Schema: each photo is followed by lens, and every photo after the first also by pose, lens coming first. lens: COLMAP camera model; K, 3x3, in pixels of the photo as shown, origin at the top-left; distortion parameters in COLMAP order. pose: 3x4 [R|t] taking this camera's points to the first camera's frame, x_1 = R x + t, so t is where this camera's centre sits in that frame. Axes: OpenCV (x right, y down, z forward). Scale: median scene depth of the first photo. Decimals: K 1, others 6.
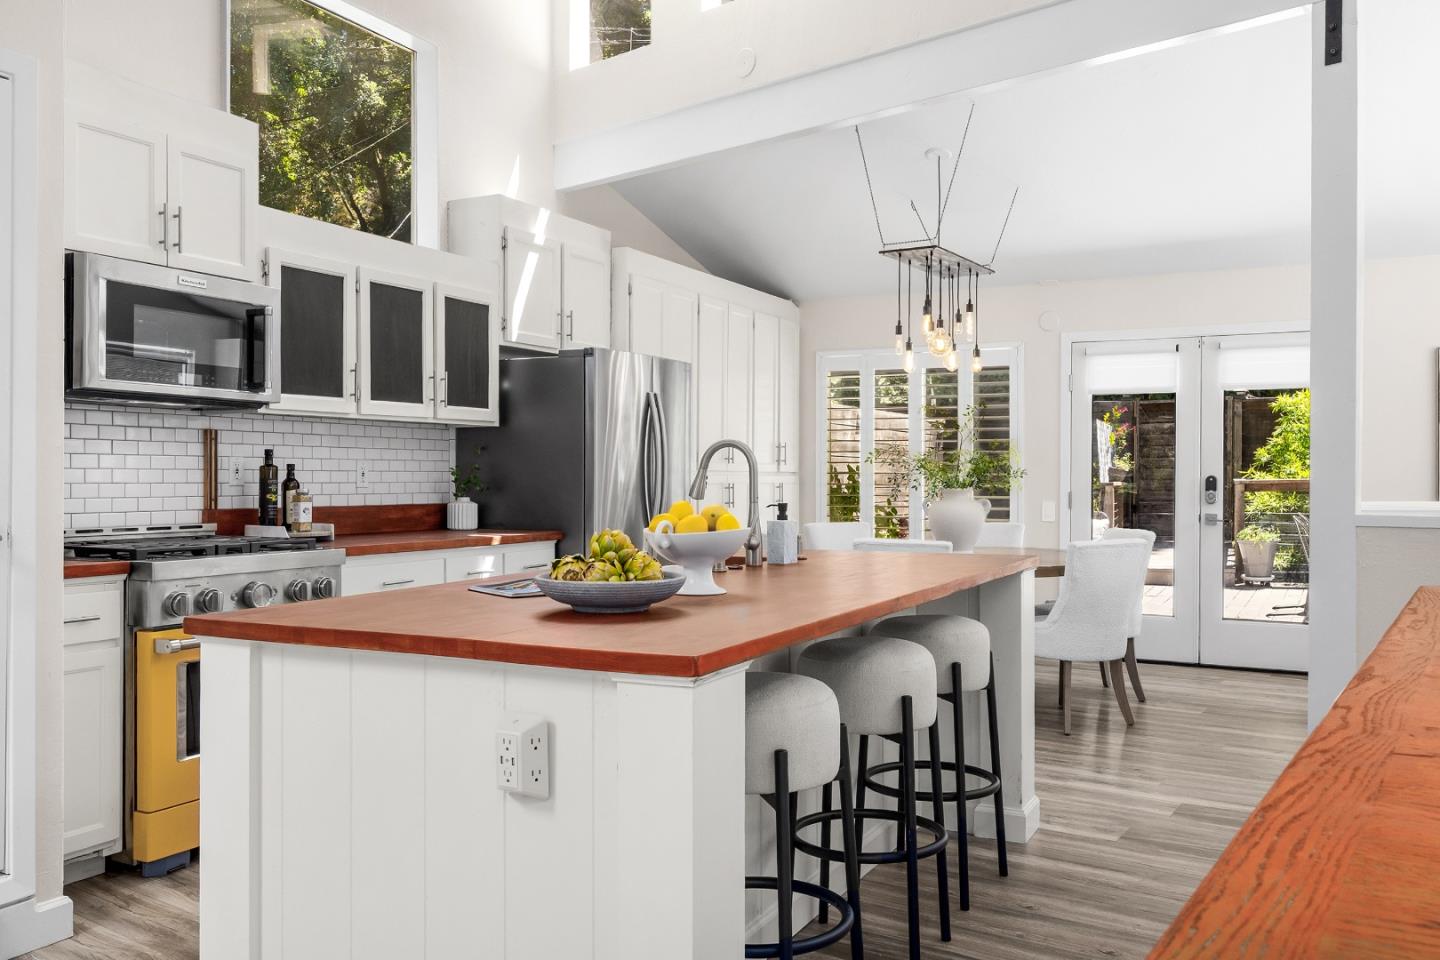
lens RADIAL K [[1042.4, 0, 720.0], [0, 1042.4, 480.0], [0, 0, 1]] dist [-0.028875, 0.002501]
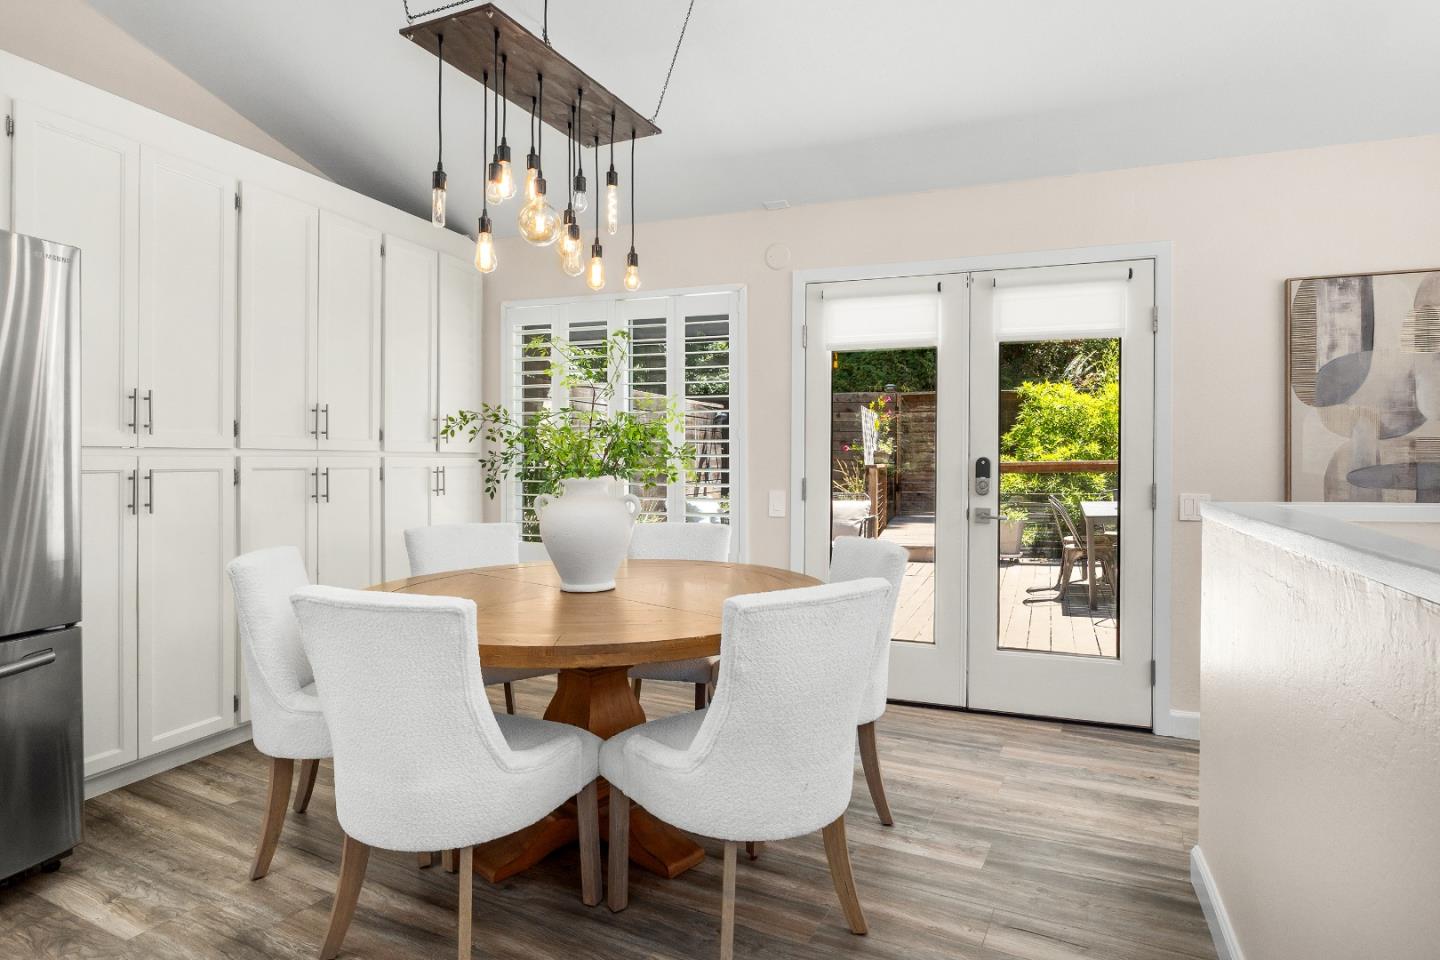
lens RADIAL K [[730.6, 0, 718.6], [0, 730.6, 463.1], [0, 0, 1]] dist [-0.001188, -0.000186]
pose [[0.991283, -0.000126, 0.131750, 0.337825], [-0.000072, 0.999999, 0.001500, -0.001204], [-0.131750, -0.001497, 0.991282, 0.786414]]
